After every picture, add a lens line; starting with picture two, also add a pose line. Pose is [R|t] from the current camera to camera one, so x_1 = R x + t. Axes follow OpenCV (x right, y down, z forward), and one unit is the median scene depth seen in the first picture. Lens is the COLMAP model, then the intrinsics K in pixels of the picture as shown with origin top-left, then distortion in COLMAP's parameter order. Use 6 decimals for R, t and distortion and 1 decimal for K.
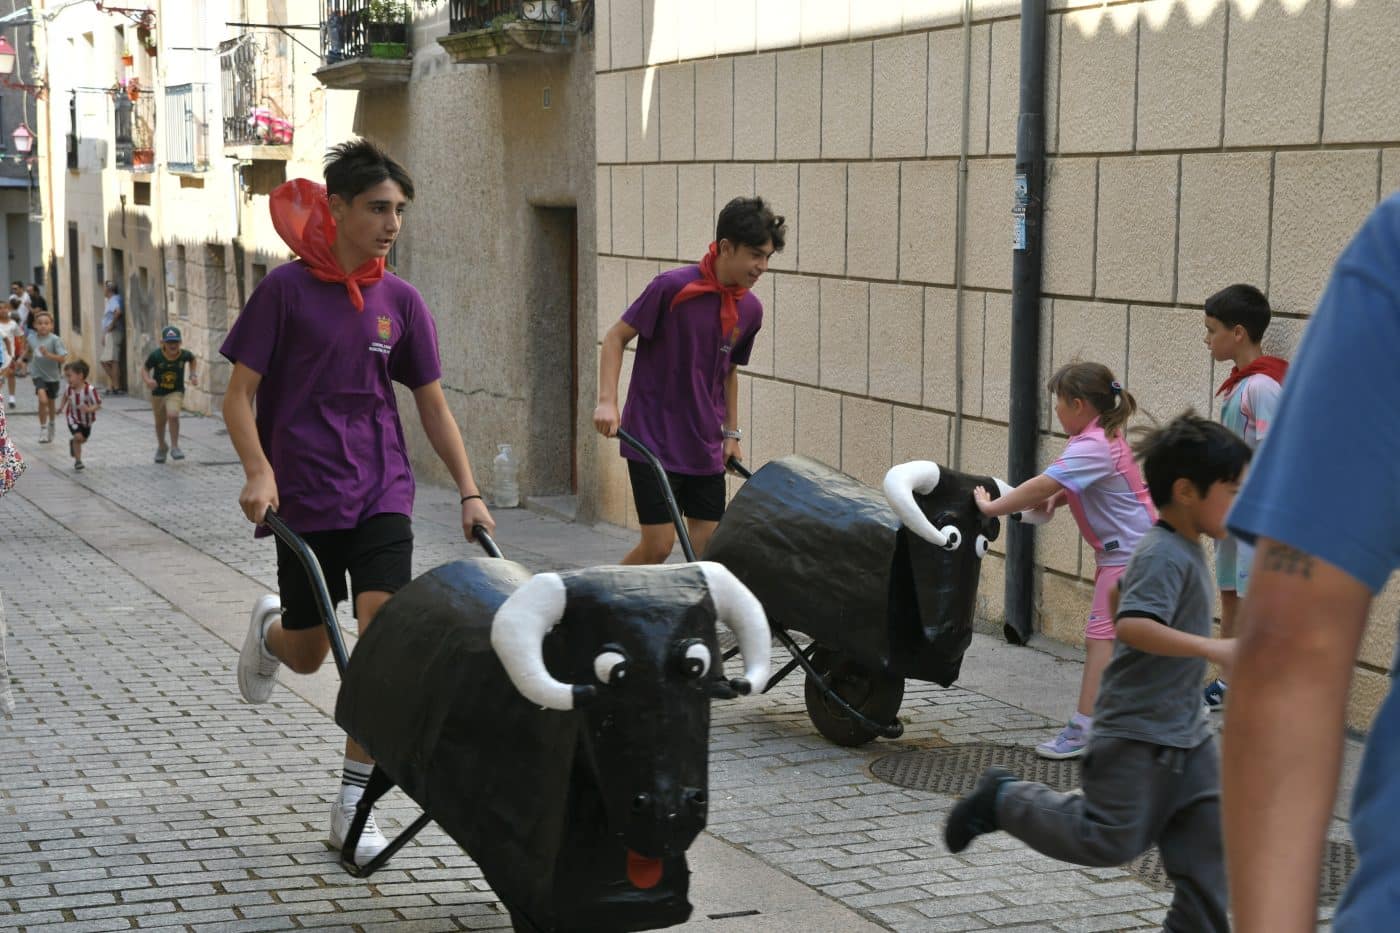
lens RADIAL K [[2580.9, 0, 701.2], [0, 2580.9, 496.4], [0, 0, 1]] dist [0.246369, 0.499498]
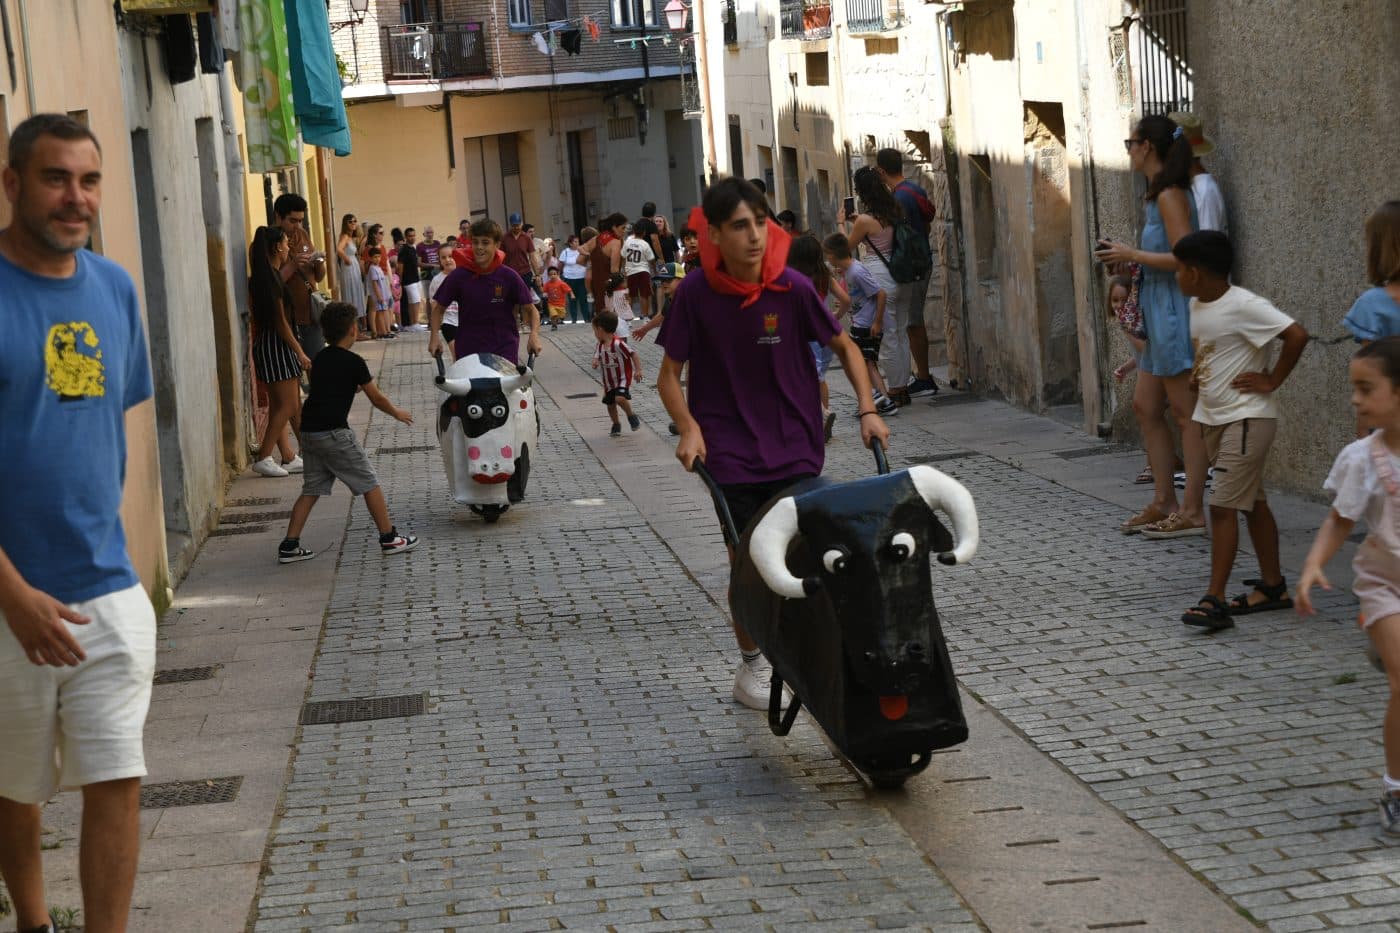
lens RADIAL K [[2866.3, 0, 695.4], [0, 2866.3, 487.7], [0, 0, 1]] dist [0.228324, 0.350734]
pose [[0.962899, -0.045450, -0.266007, -0.041107], [0.054875, 0.998098, 0.028102, -0.025543], [0.264224, -0.041656, 0.963561, 0.231357]]
